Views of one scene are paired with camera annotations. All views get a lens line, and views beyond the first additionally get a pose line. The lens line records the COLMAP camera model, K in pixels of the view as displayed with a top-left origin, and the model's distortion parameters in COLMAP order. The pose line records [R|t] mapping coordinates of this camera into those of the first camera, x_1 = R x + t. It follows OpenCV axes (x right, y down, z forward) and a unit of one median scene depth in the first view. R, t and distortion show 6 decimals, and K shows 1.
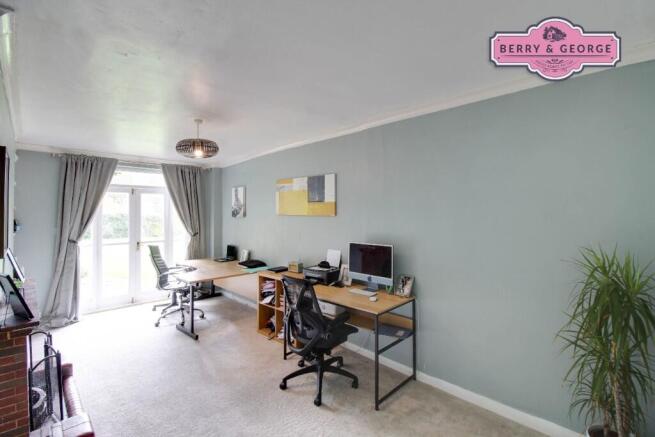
lens RADIAL K [[304.5, 0, 330.1], [0, 304.5, 213.6], [0, 0, 1]] dist [-0.019038, -0.000798]
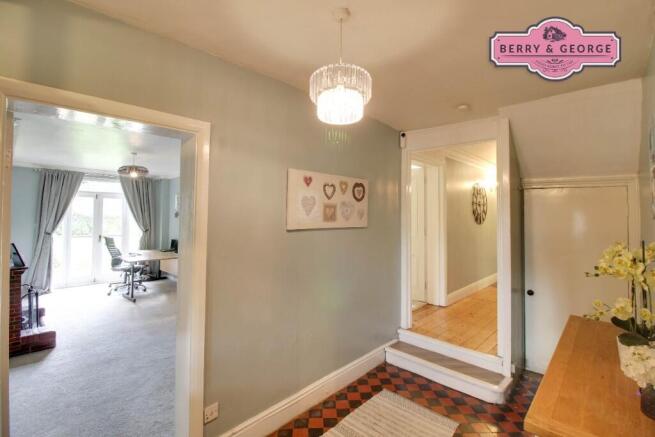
lens RADIAL K [[304.5, 0, 325.4], [0, 304.5, 214.4], [0, 0, 1]] dist [-0.019038, -0.000798]
pose [[0.999230, 0.017490, 0.035123, 0.319577], [-0.017157, 0.999805, -0.009761, -0.000708], [-0.035287, 0.009151, 0.999335, -0.366905]]
